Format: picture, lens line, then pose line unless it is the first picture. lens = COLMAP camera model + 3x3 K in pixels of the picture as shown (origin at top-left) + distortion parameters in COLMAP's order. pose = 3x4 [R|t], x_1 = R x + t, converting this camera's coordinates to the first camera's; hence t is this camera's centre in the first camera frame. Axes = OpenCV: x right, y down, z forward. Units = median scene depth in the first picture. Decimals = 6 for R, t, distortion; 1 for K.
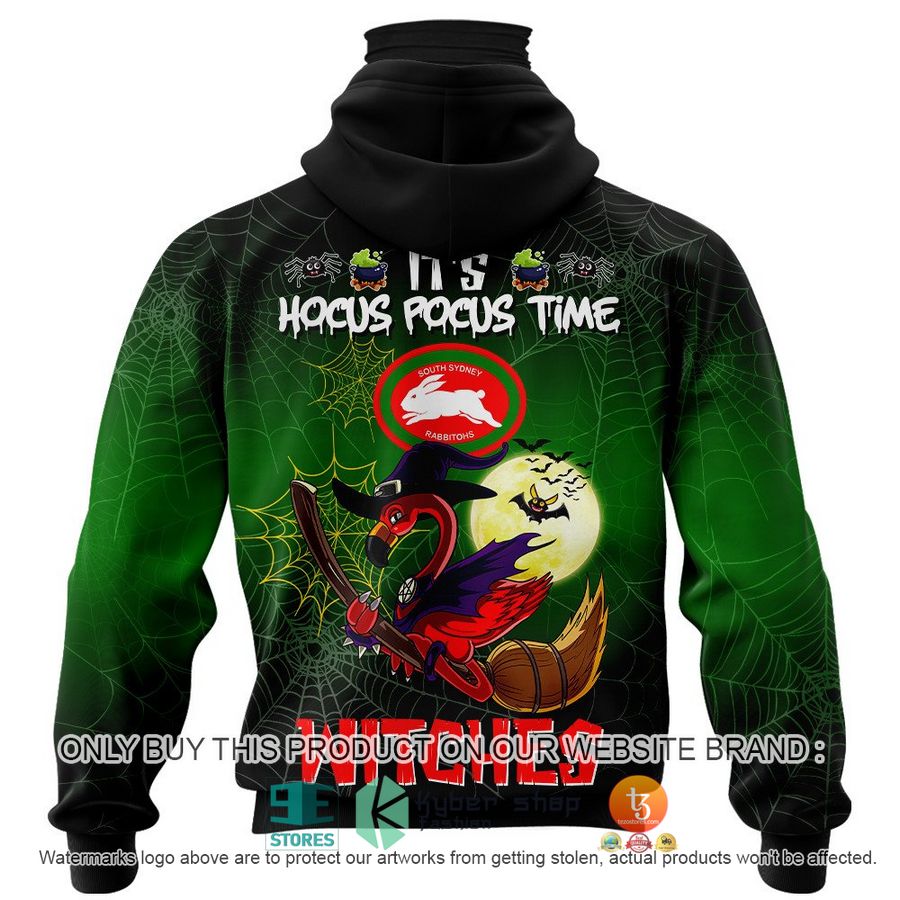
lens RADIAL K [[5372.0, 0, 450.0], [0, 5372.0, 450.0], [0, 0, 1]] dist [0.358837, -21.268301]
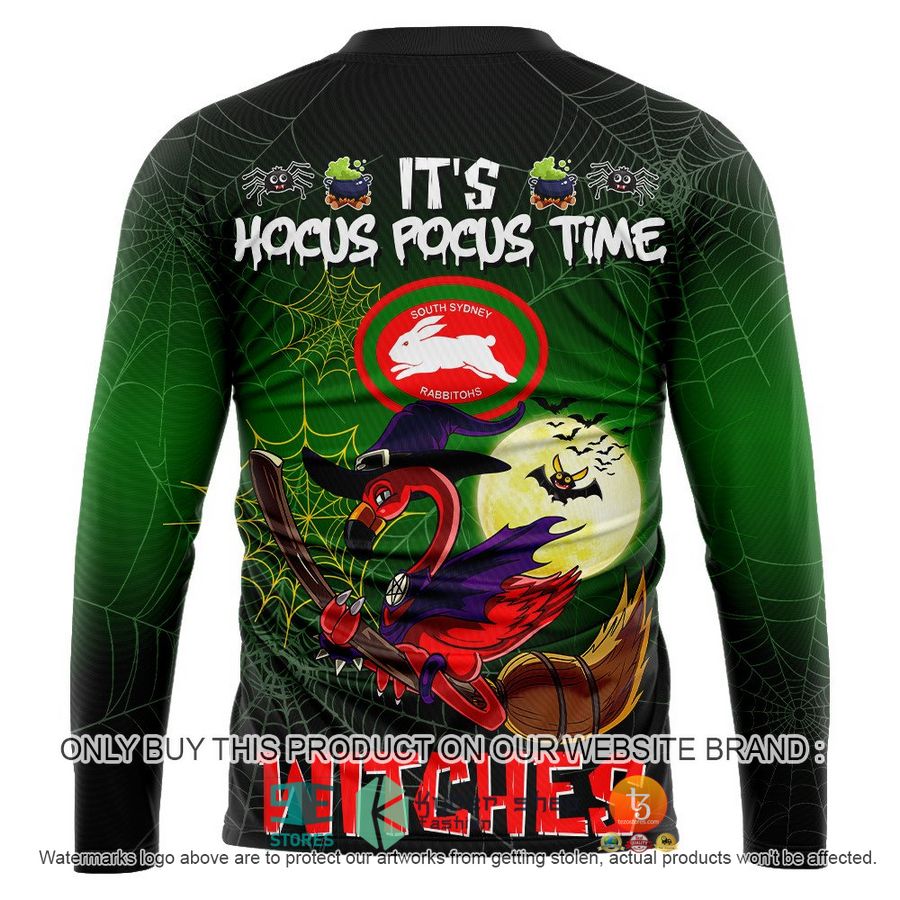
lens RADIAL K [[5372.0, 0, 450.0], [0, 5372.0, 450.0], [0, 0, 1]] dist [0.358837, -21.268301]
pose [[1.000000, -0.000005, 0.000001, -0.000195], [0.000005, 1.000000, 0.000000, 0.005682], [-0.000001, 0.000000, 1.000000, 0.209641]]
